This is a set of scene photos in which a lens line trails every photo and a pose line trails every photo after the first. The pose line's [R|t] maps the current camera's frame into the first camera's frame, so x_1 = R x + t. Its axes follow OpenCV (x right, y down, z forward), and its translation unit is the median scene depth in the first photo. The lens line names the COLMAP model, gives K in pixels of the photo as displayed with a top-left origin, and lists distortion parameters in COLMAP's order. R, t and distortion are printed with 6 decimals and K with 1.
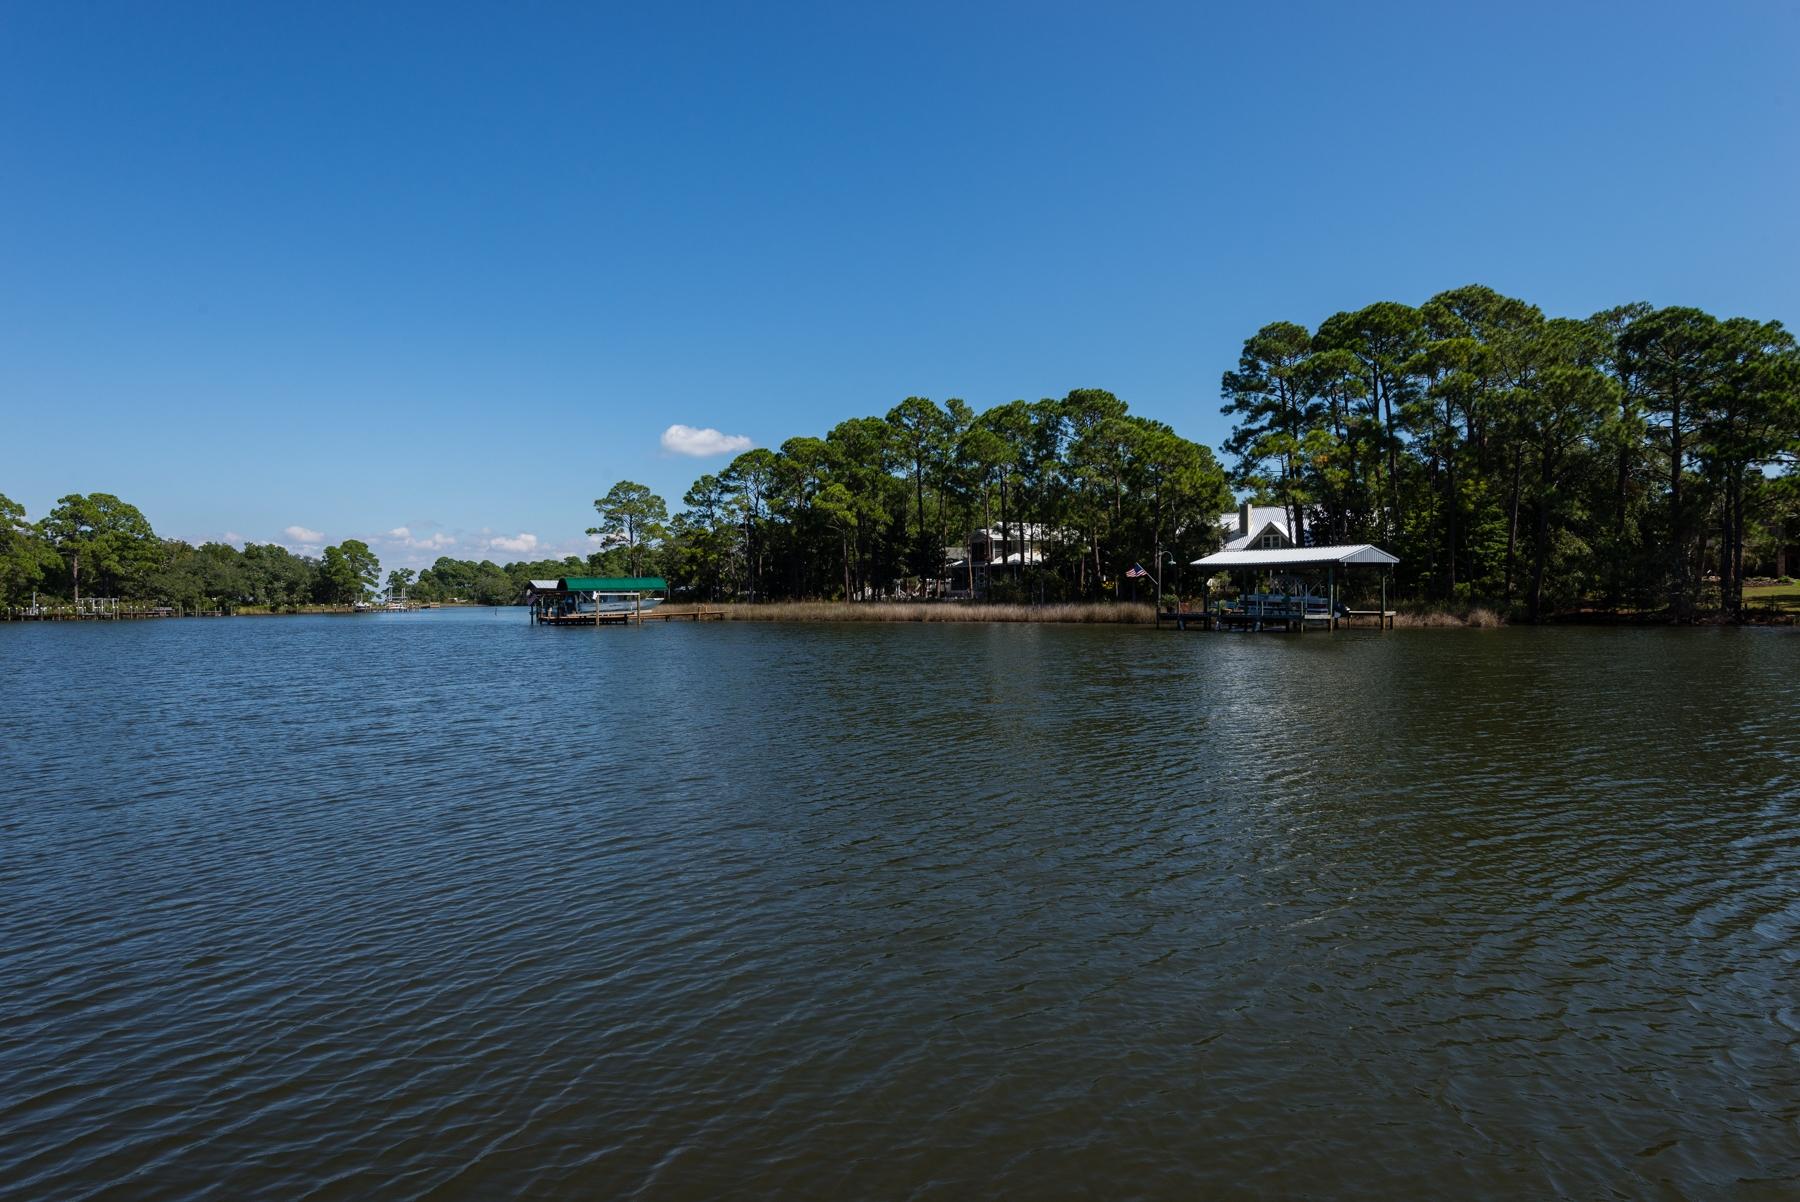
lens RADIAL K [[991.8, 0, 904.5], [0, 991.8, 600.9], [0, 0, 1]] dist [0.047272, -0.027893]
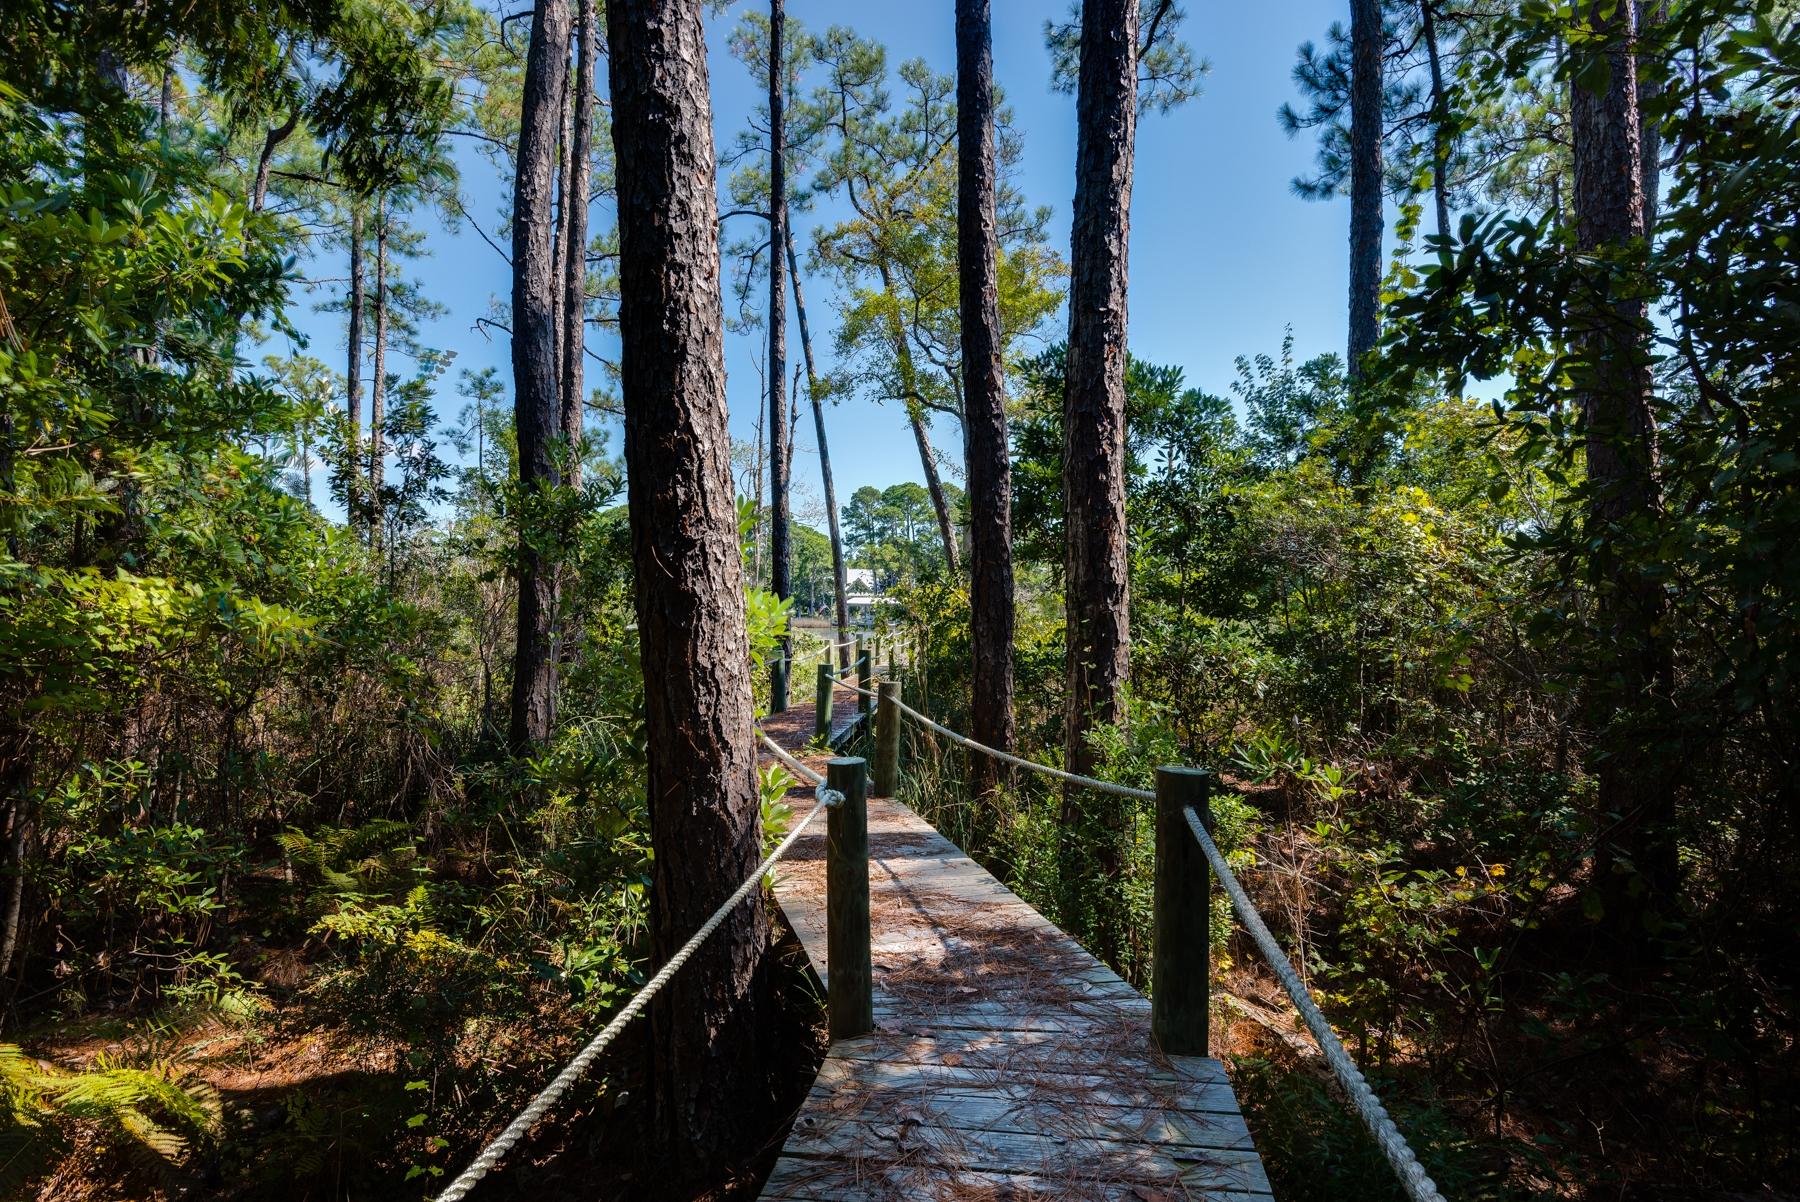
lens RADIAL K [[815.9, 0, 901.5], [0, 815.9, 606.4], [0, 0, 1]] dist [0.026411, -0.026323]
pose [[0.902846, 0.015784, 0.429675, -0.215118], [-0.010936, 0.999846, -0.013750, -0.001312], [-0.429826, 0.007715, 0.902879, -0.422365]]
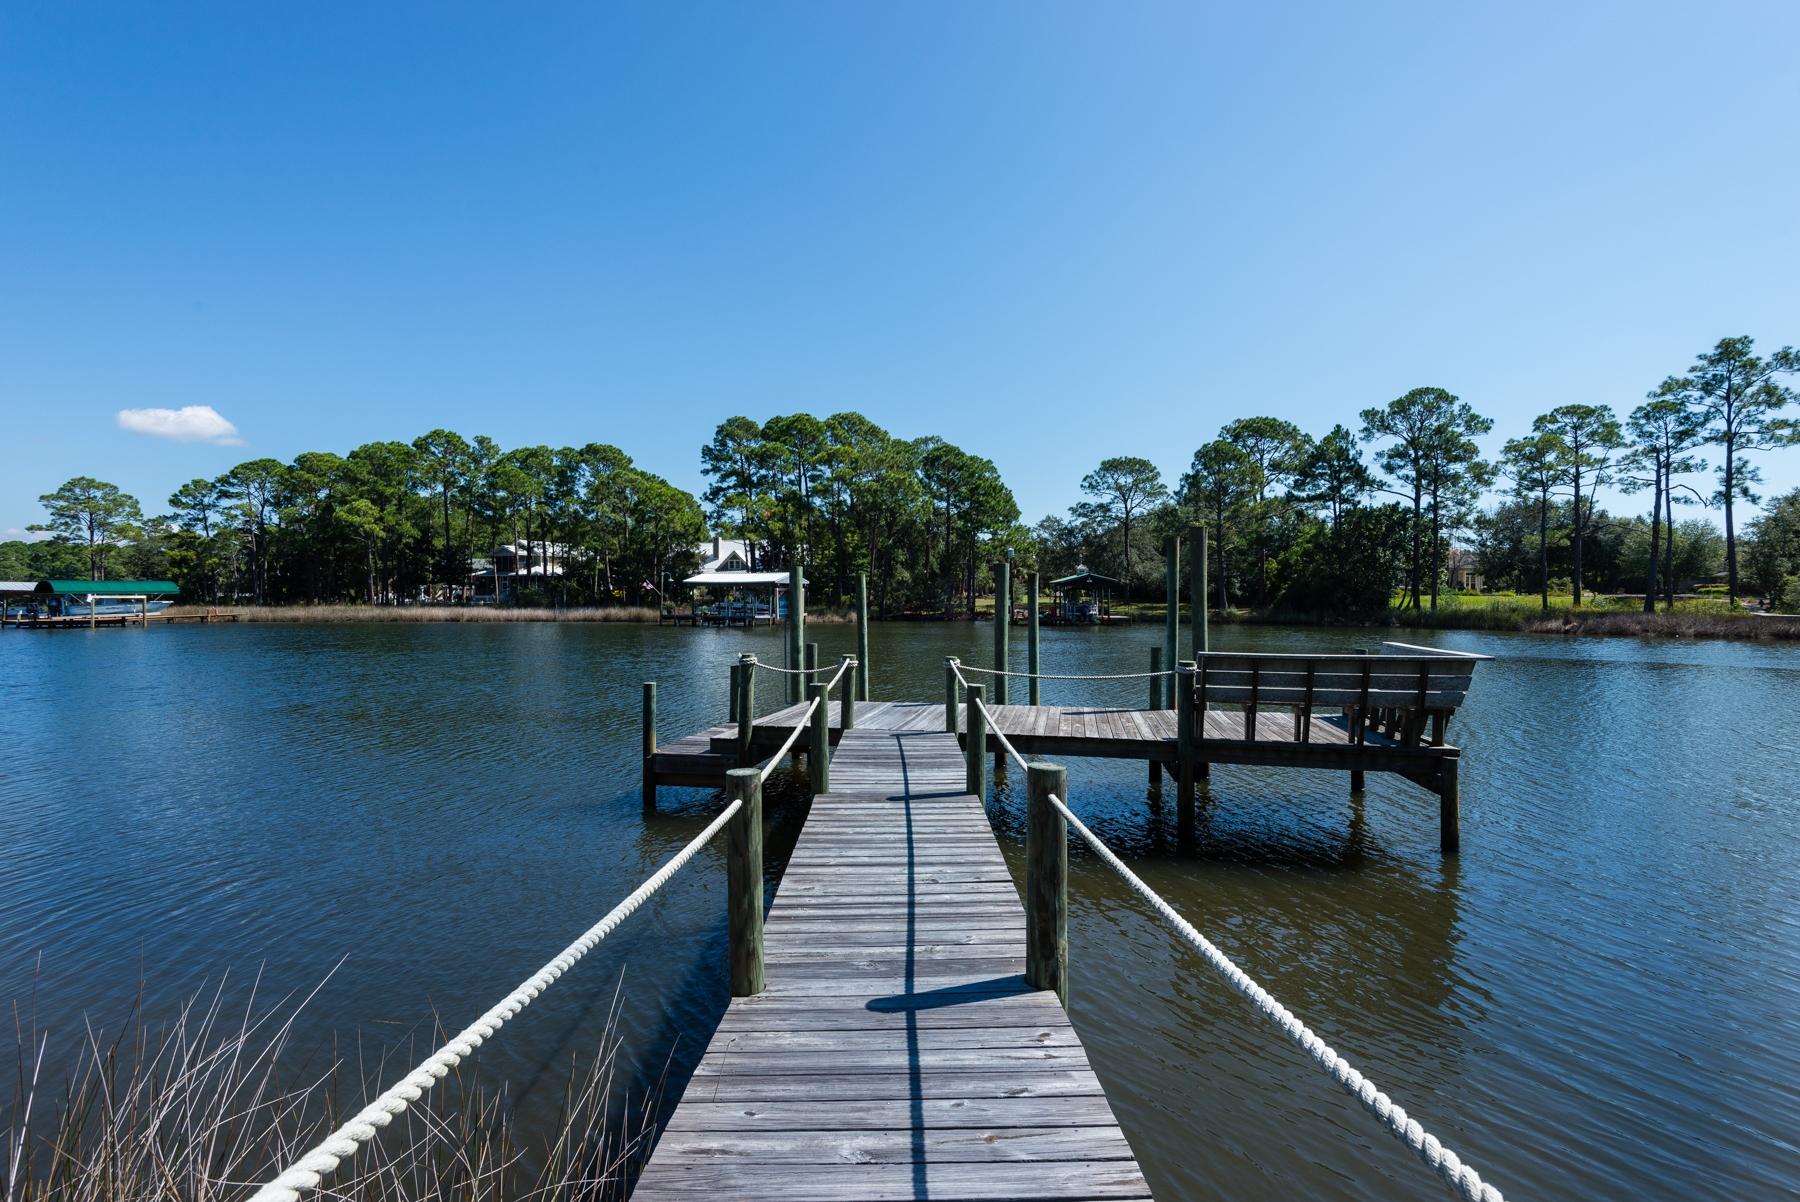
lens RADIAL K [[800.7, 0, 909.8], [0, 800.7, 603.0], [0, 0, 1]] dist [0.018693, -0.013368]
pose [[0.842478, 0.006066, 0.538696, -0.034616], [-0.004995, 0.999982, -0.003447, -0.001310], [-0.538707, 0.000213, 0.842493, -0.090604]]
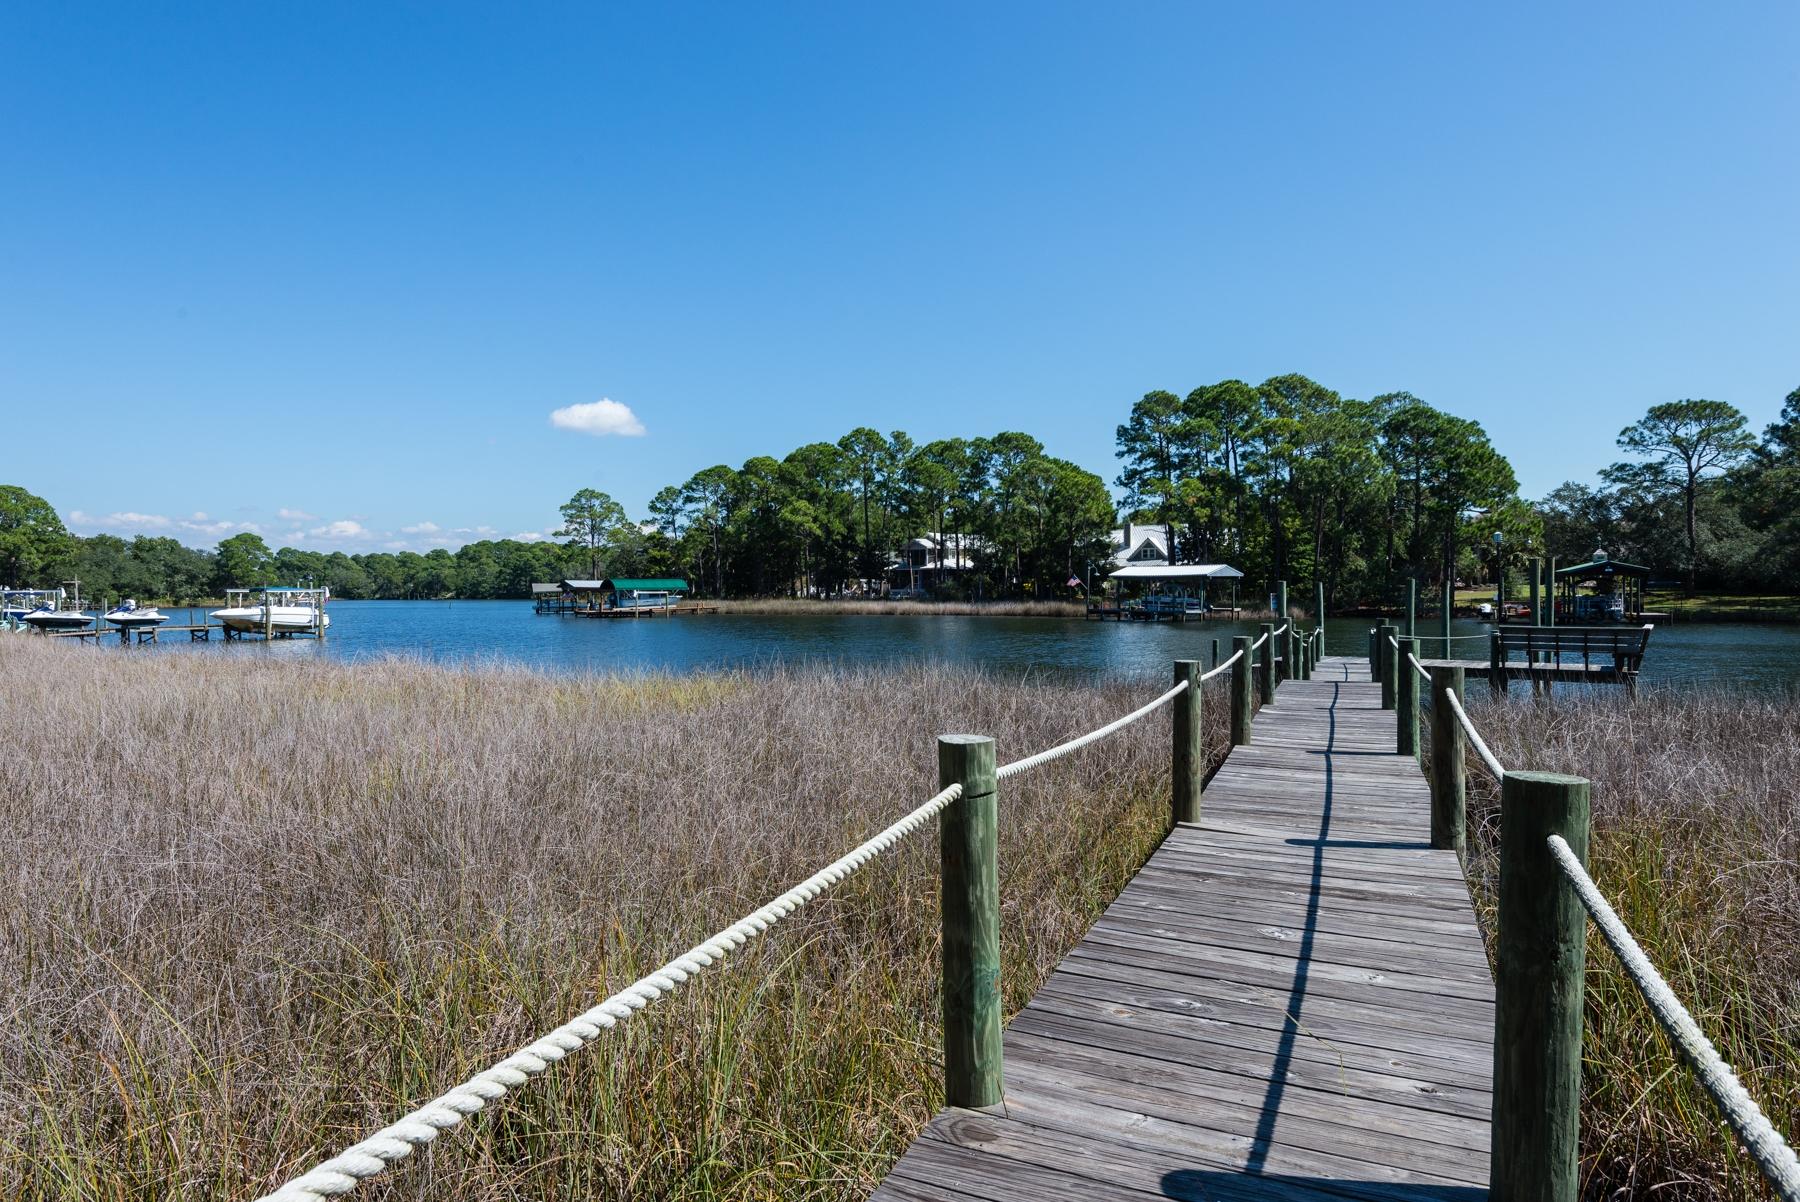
lens RADIAL K [[1007.1, 0, 912.0], [0, 1007.1, 603.4], [0, 0, 1]] dist [0.060452, -0.046985]
pose [[0.989471, 0.003686, 0.144681, -0.104102], [-0.004679, 0.999968, 0.006528, -0.002099], [-0.144653, -0.007136, 0.989457, -0.206645]]
